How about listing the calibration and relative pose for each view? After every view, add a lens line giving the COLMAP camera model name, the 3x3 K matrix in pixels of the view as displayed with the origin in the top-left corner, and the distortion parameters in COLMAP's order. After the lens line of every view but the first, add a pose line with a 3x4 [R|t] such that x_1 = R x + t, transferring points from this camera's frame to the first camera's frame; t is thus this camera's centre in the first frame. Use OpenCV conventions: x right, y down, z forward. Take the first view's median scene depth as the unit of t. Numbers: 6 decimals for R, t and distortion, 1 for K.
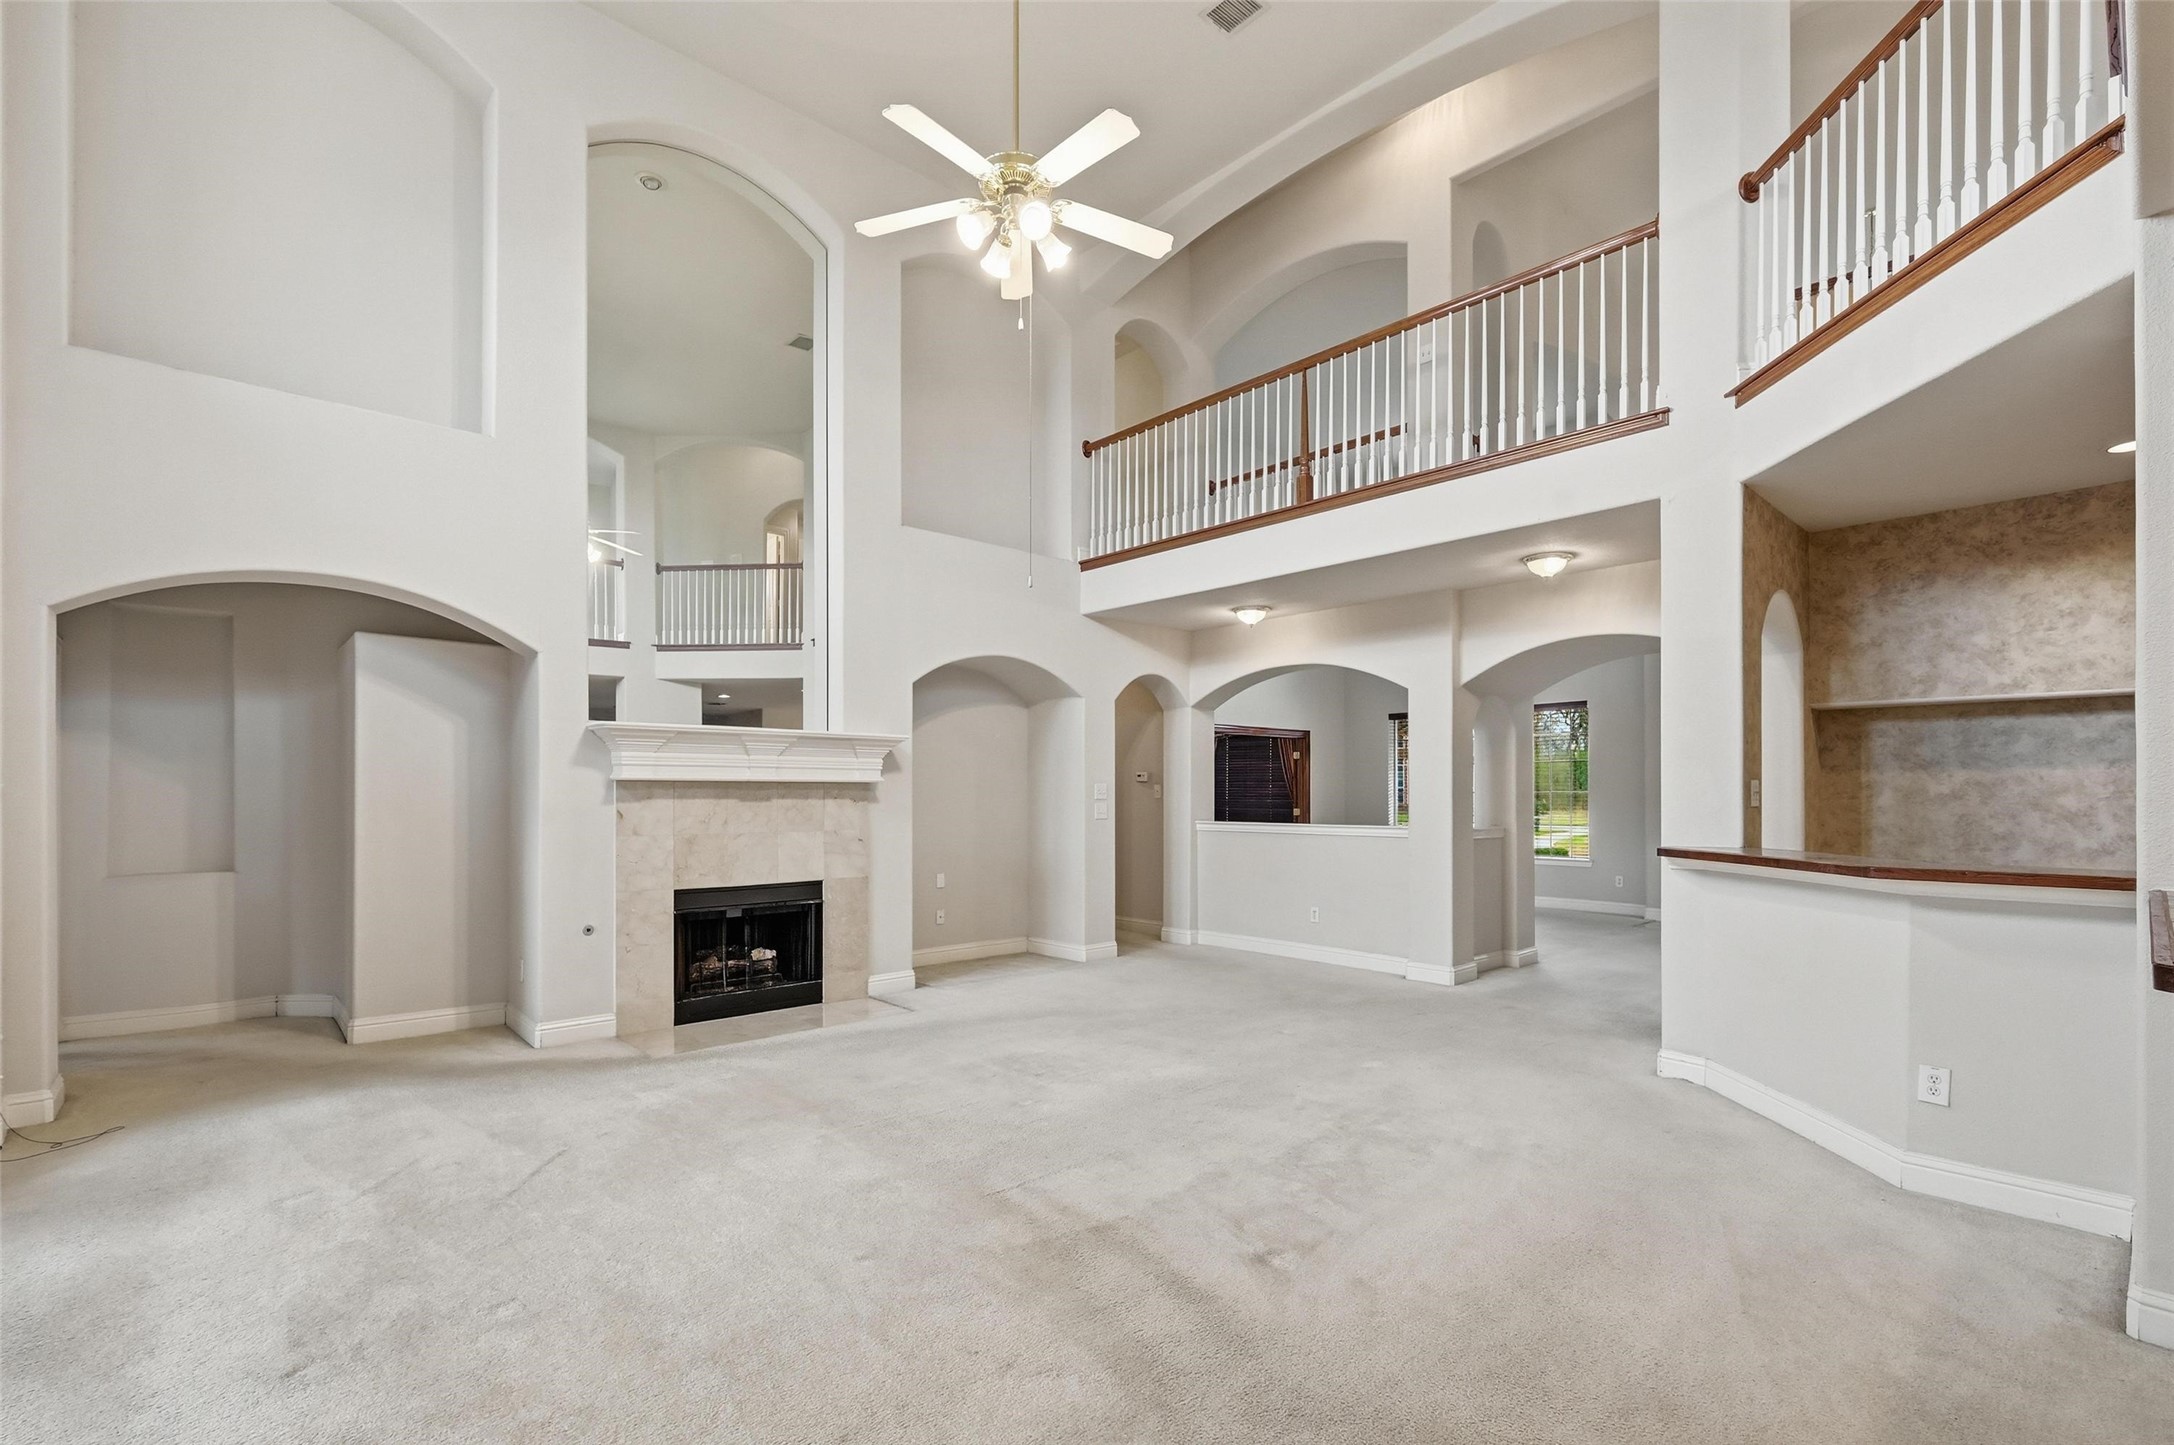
lens RADIAL K [[1010.0, 0, 1072.6], [0, 1010.0, 790.6], [0, 0, 1]] dist [0.006009, 0.000686]
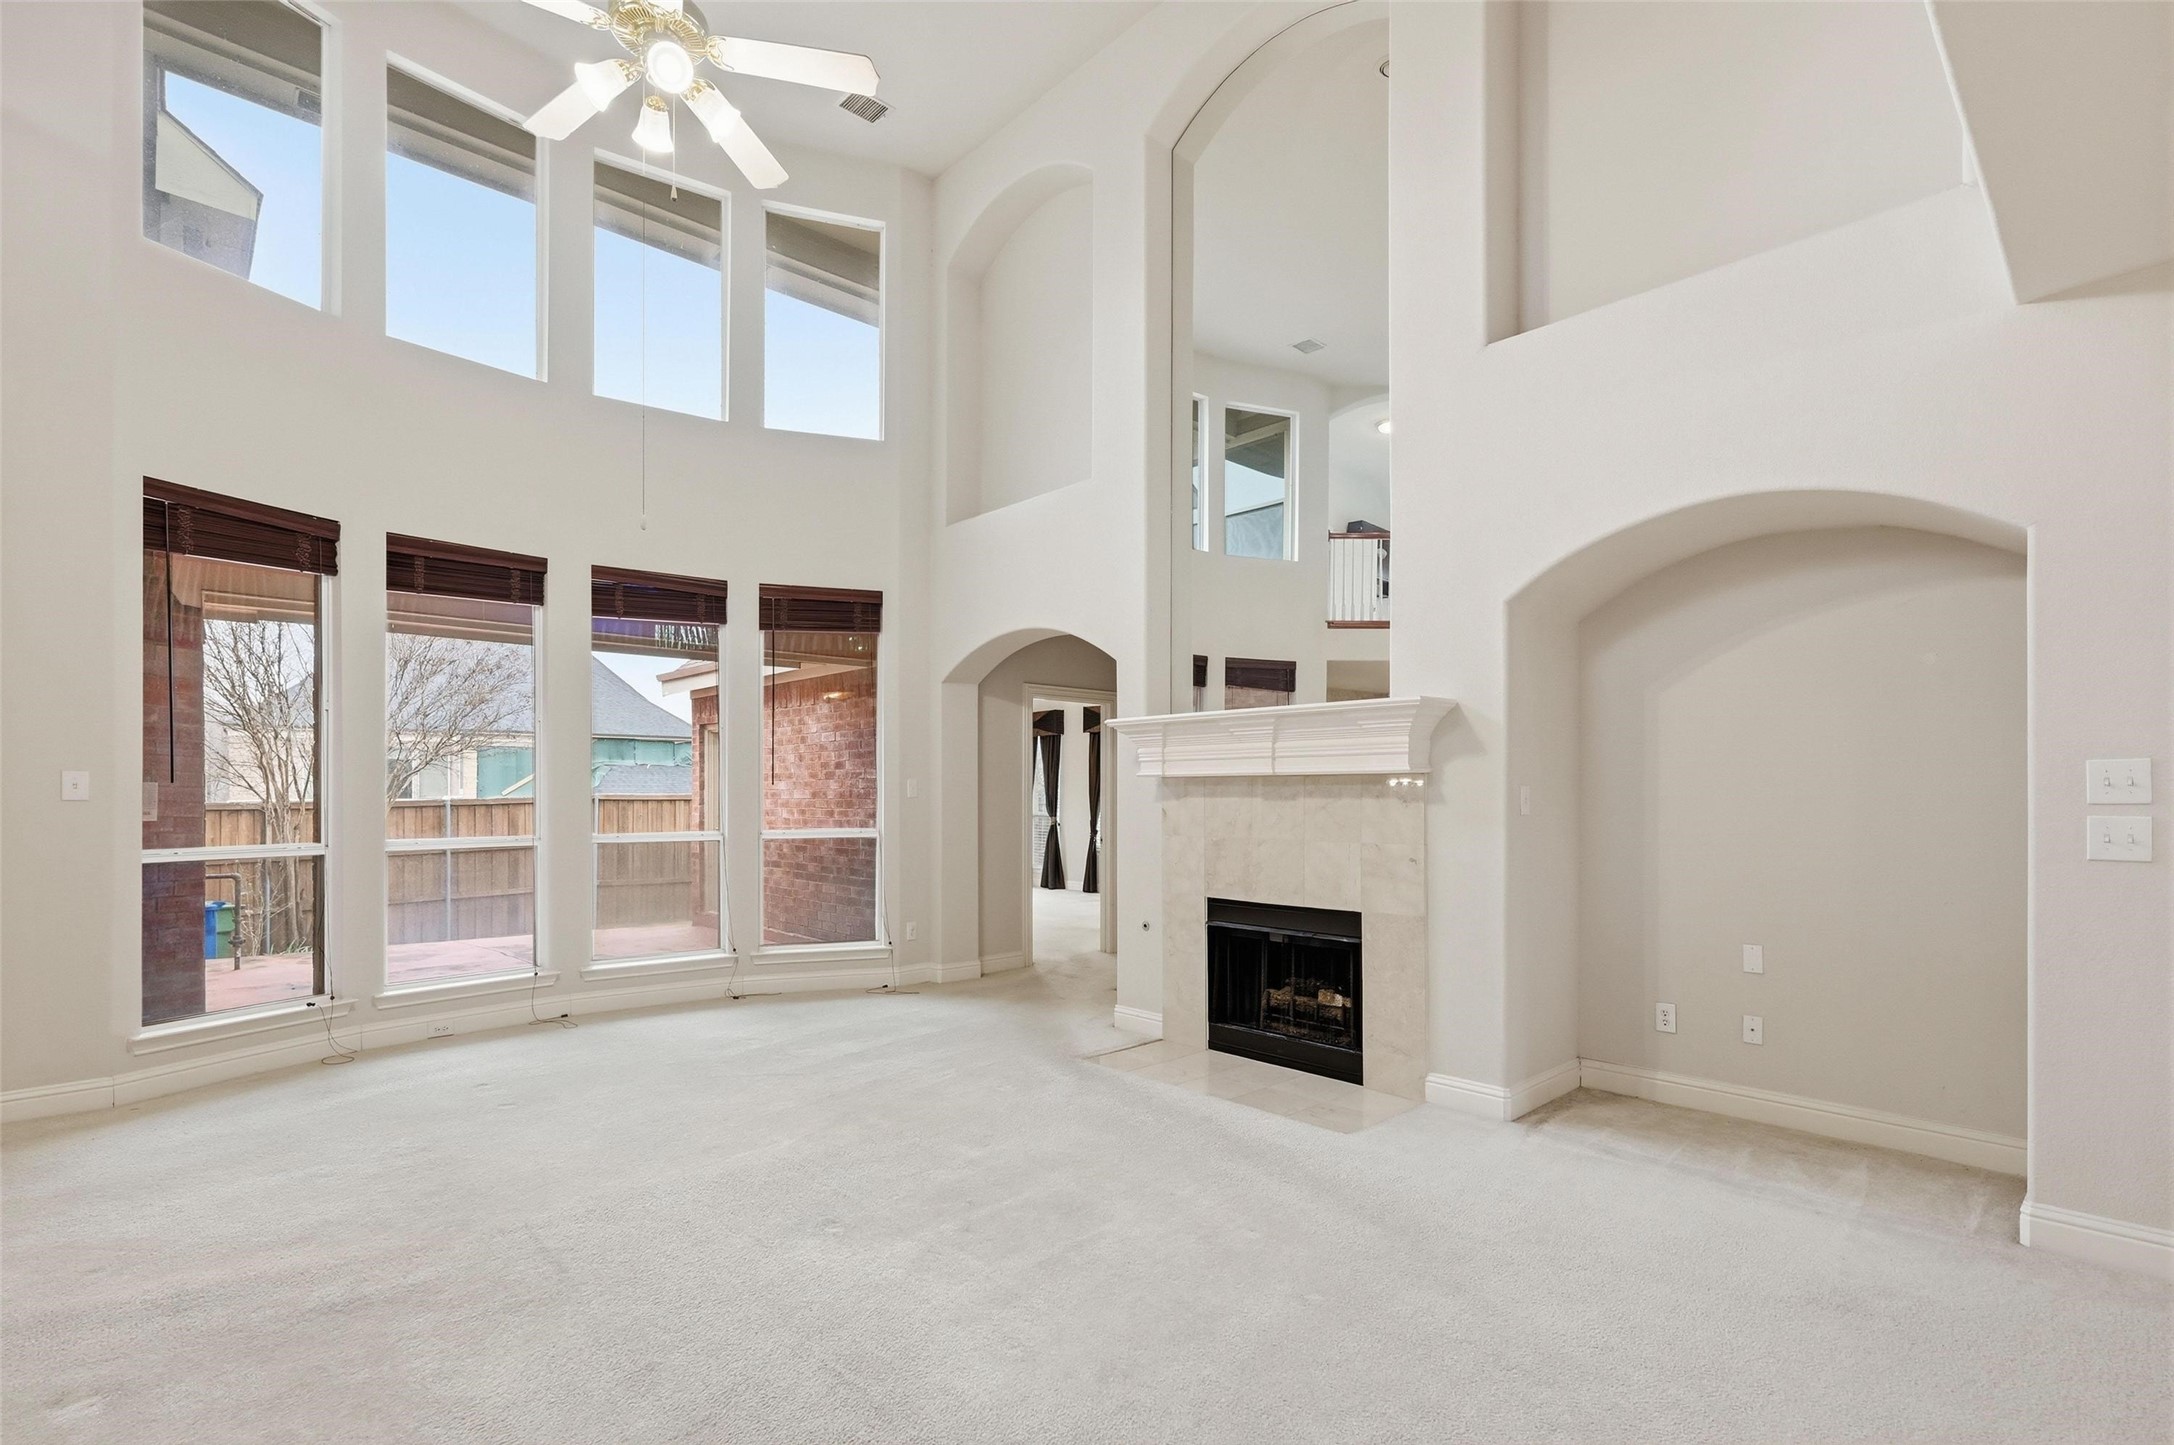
lens RADIAL K [[1010.0, 0, 1102.1], [0, 1010.0, 796.3], [0, 0, 1]] dist [0.006009, 0.000686]
pose [[0.032362, 0.006355, -0.999456, 0.473474], [0.004914, 0.999967, 0.006517, 0.001514], [0.999464, -0.005122, 0.032330, 0.827940]]
